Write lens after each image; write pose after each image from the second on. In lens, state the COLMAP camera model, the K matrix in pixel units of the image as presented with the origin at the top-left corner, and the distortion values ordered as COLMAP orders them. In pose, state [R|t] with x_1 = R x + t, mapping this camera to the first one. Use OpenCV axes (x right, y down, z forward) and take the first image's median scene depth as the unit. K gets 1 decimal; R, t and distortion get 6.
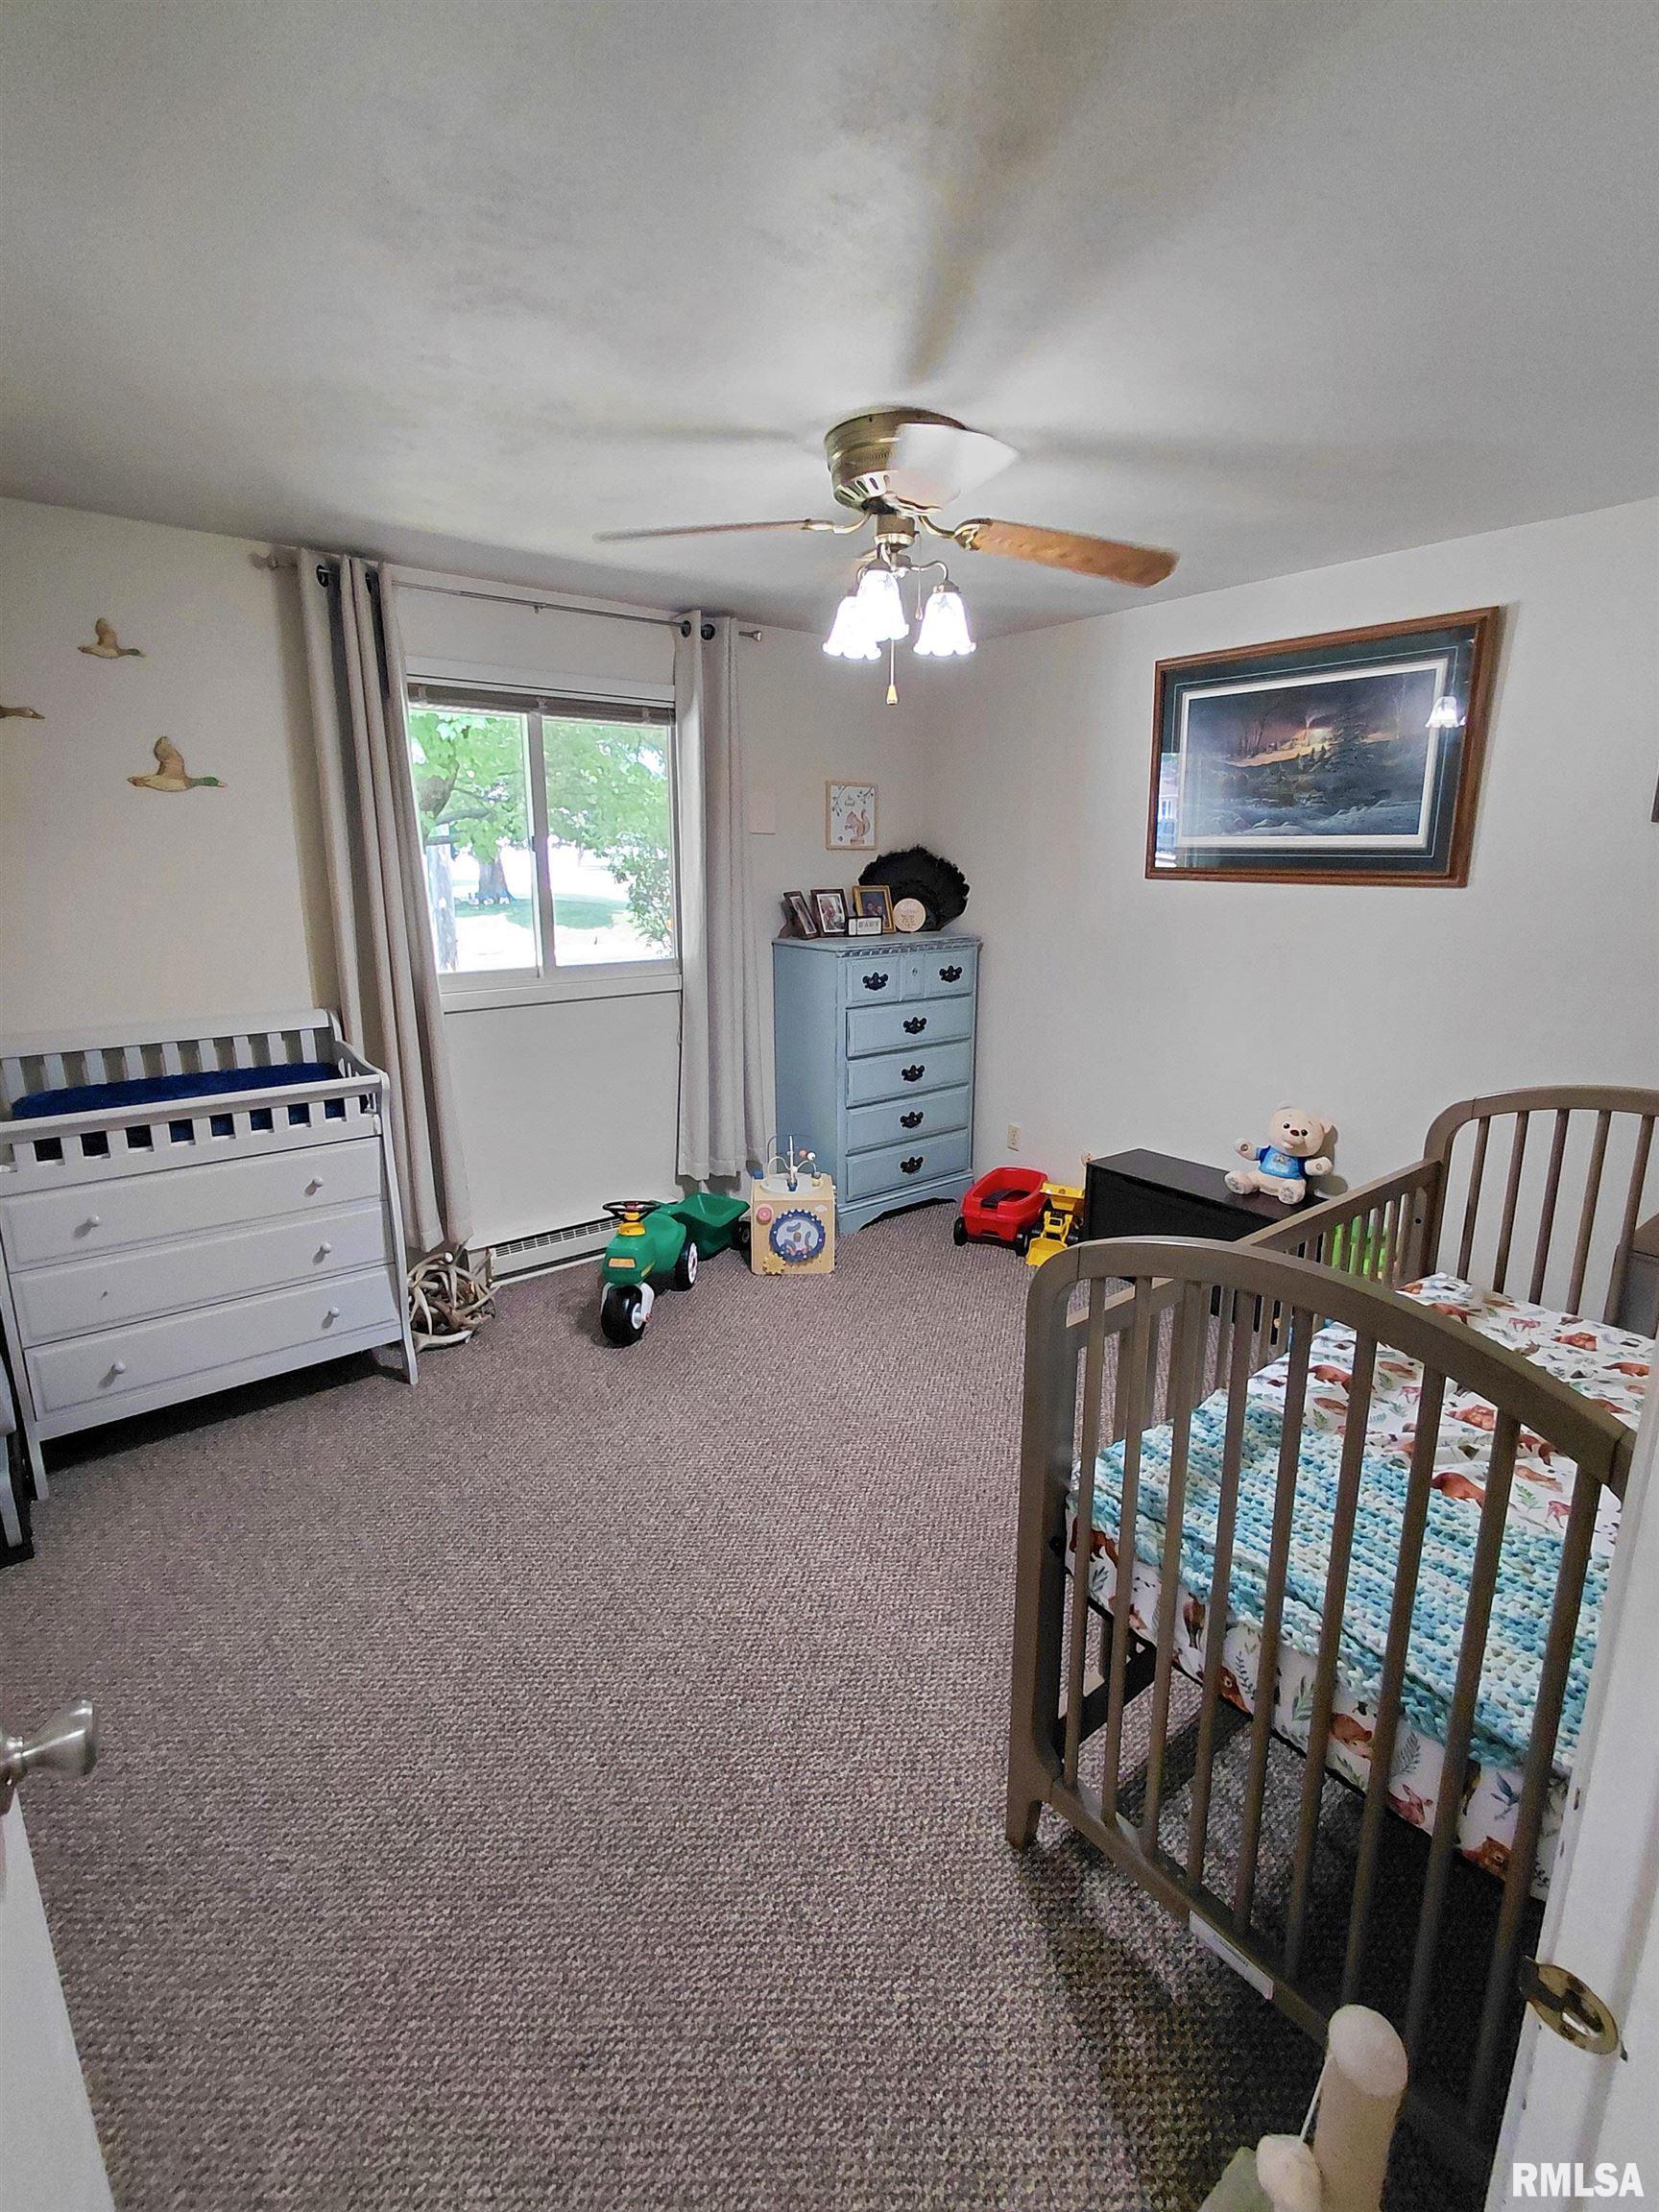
lens RADIAL K [[1029.5, 0, 852.0], [0, 1029.5, 1095.4], [0, 0, 1]] dist [-0.005520, 0.005968]
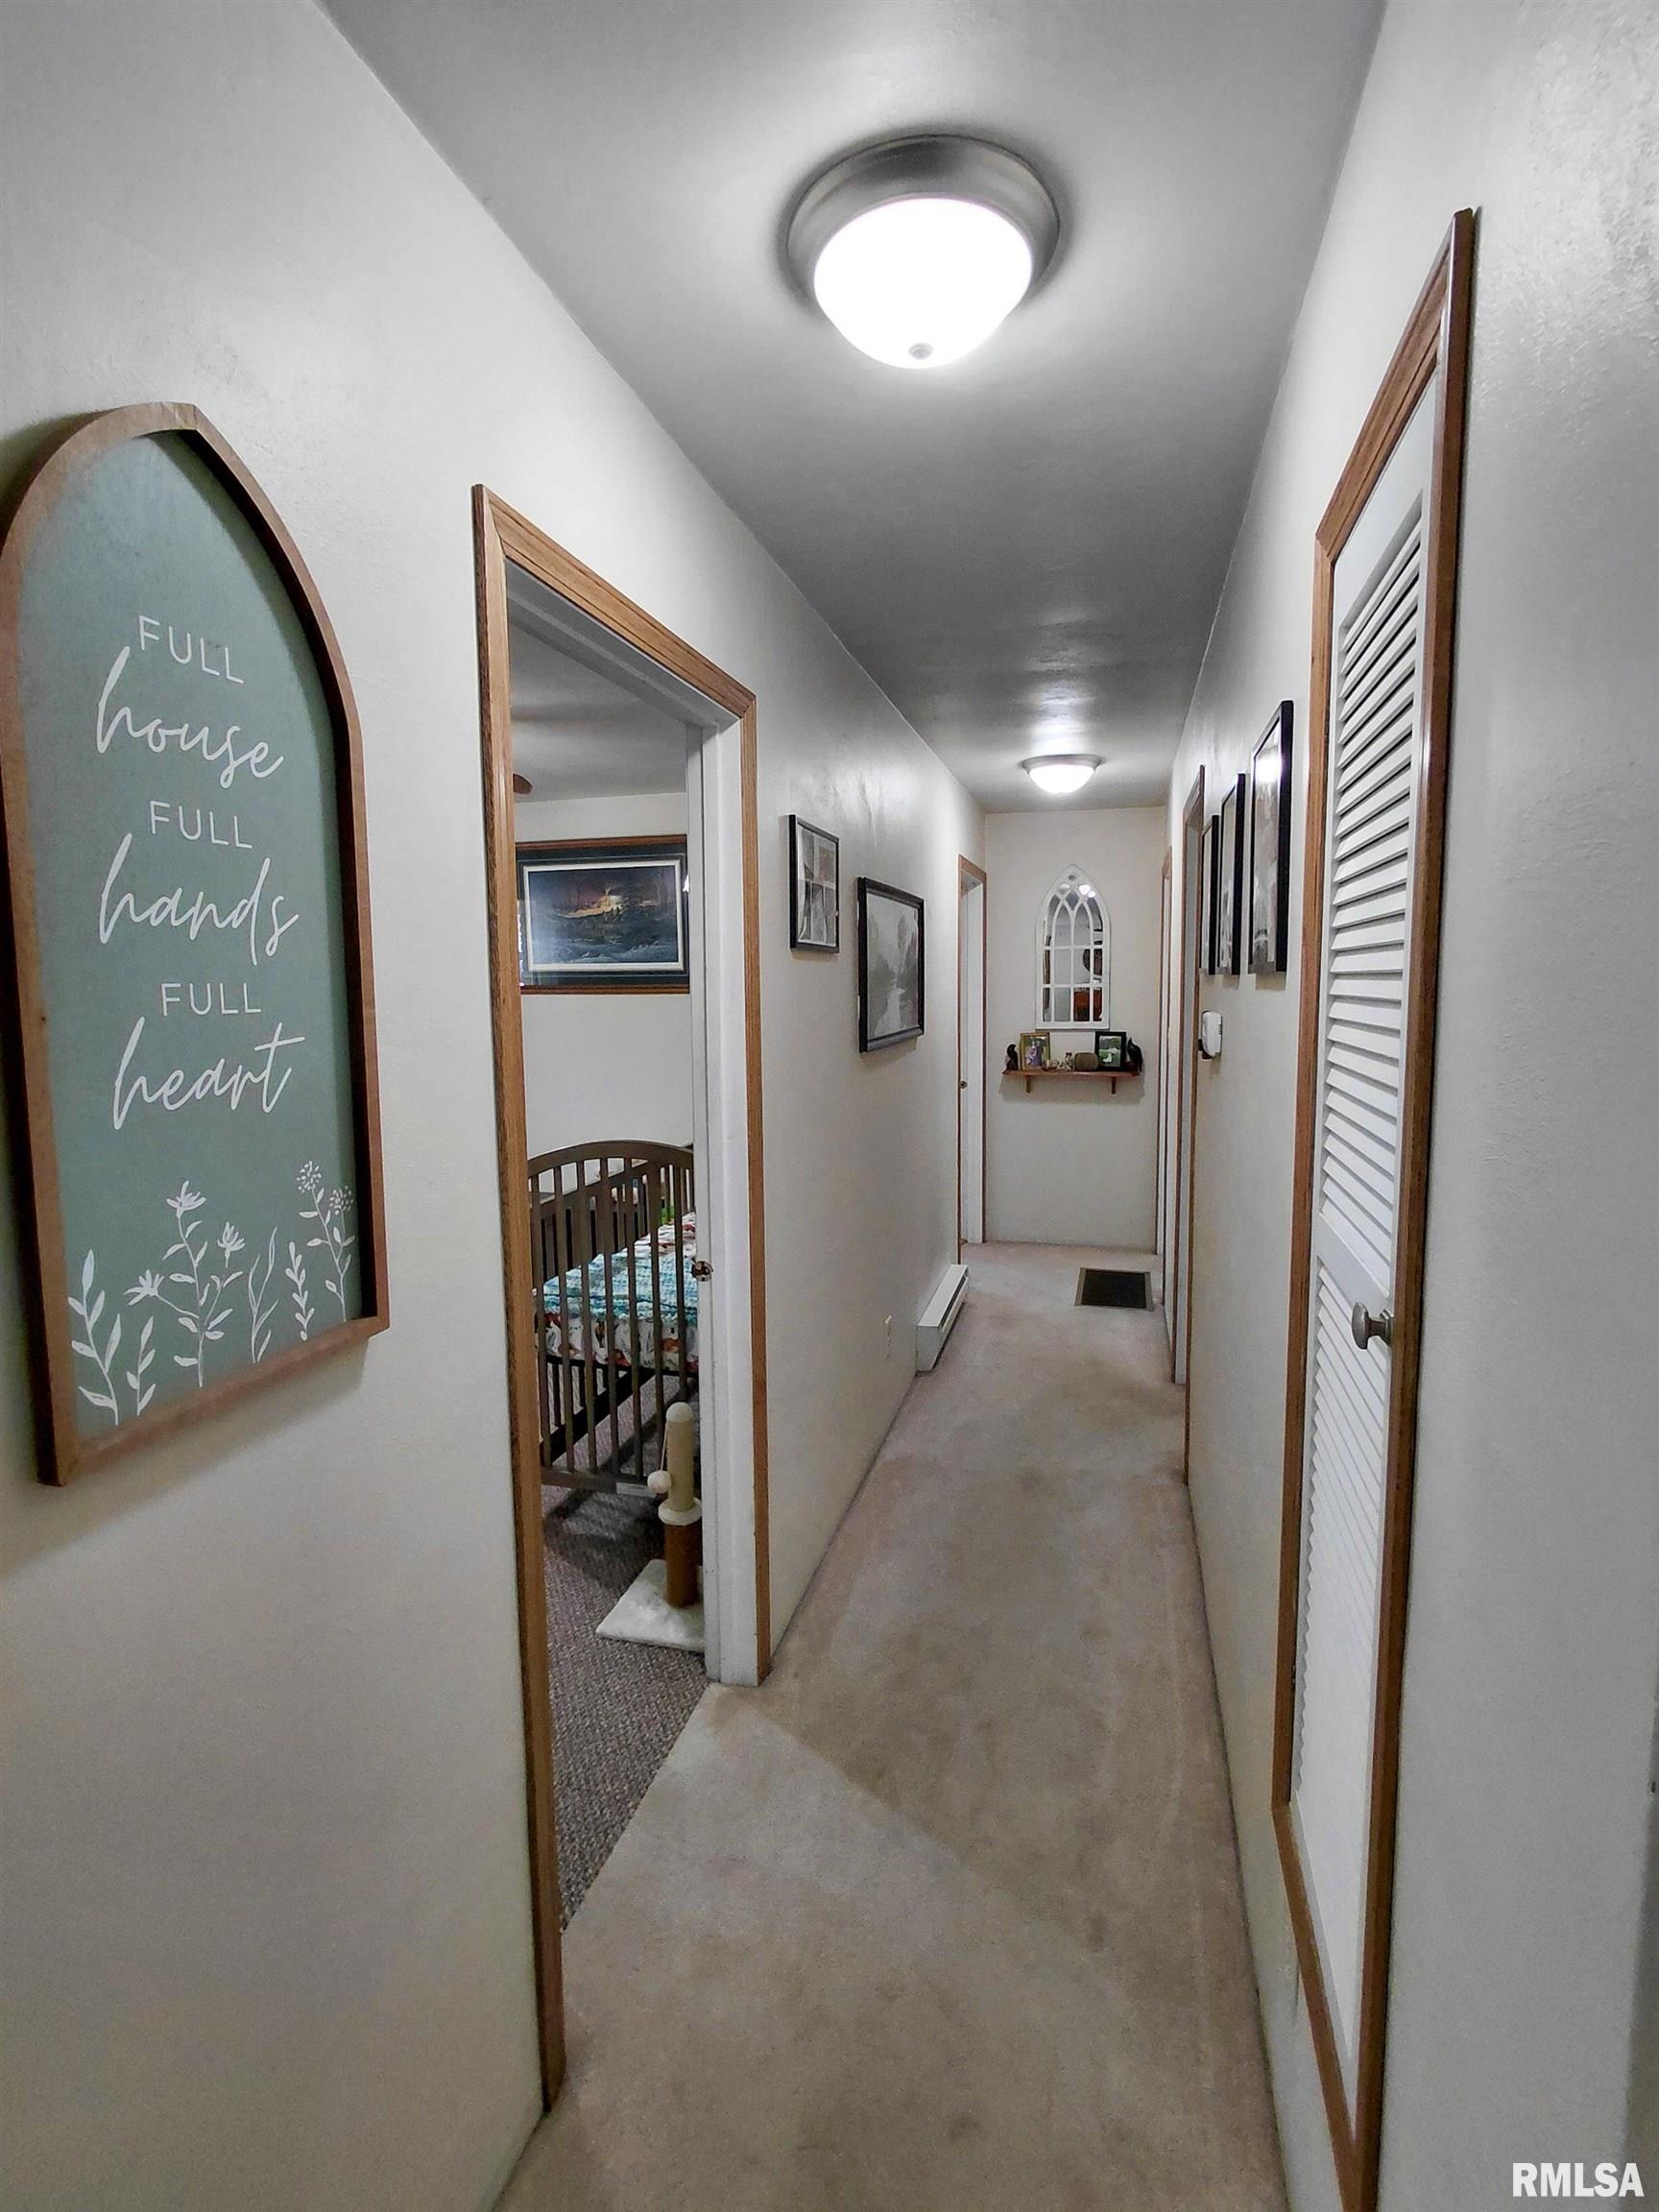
lens RADIAL K [[1029.5, 0, 841.6], [0, 1029.5, 1098.6], [0, 0, 1]] dist [-0.005520, 0.005968]
pose [[0.821422, -0.076201, 0.565208, -0.179694], [0.139094, 0.987875, -0.068963, 0.110383], [-0.553099, 0.135265, 0.822061, -0.462613]]
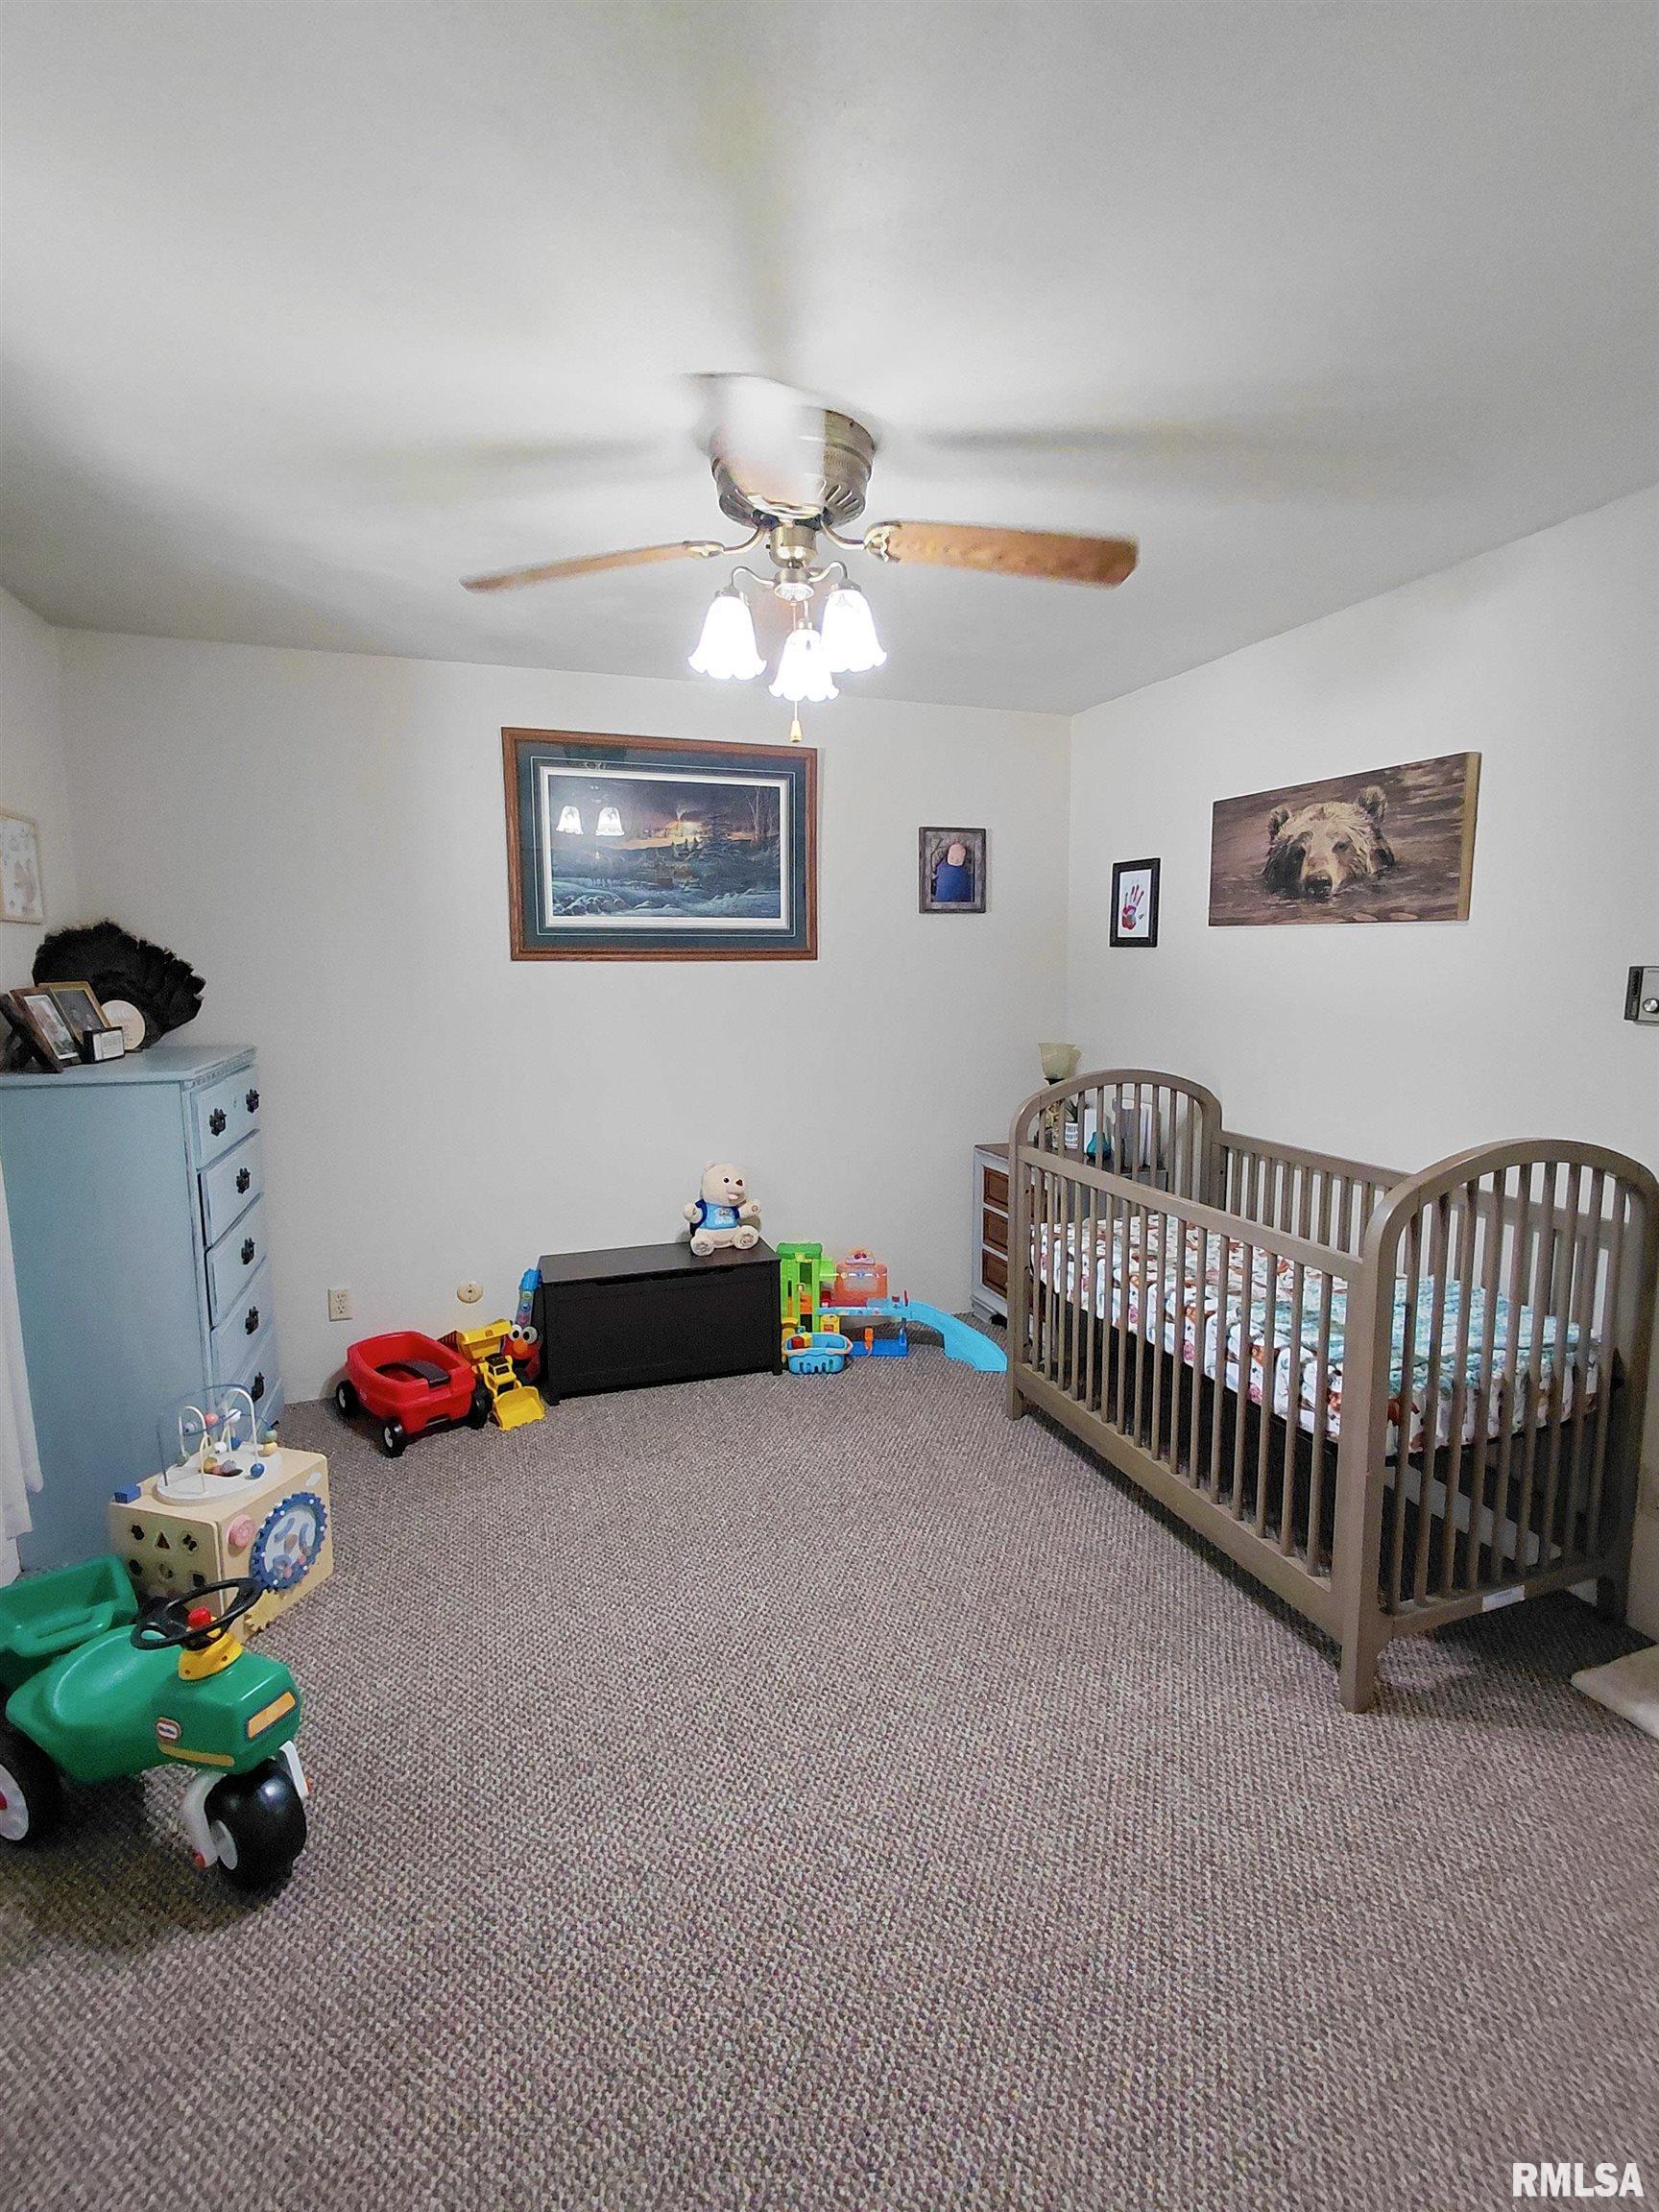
lens RADIAL K [[1029.5, 0, 843.0], [0, 1029.5, 1094.3], [0, 0, 1]] dist [-0.005520, 0.005968]
pose [[0.331424, -0.128372, 0.934708, -0.593592], [0.221796, 0.973537, 0.055061, -0.101387], [-0.917041, 0.189066, 0.351126, 0.543966]]
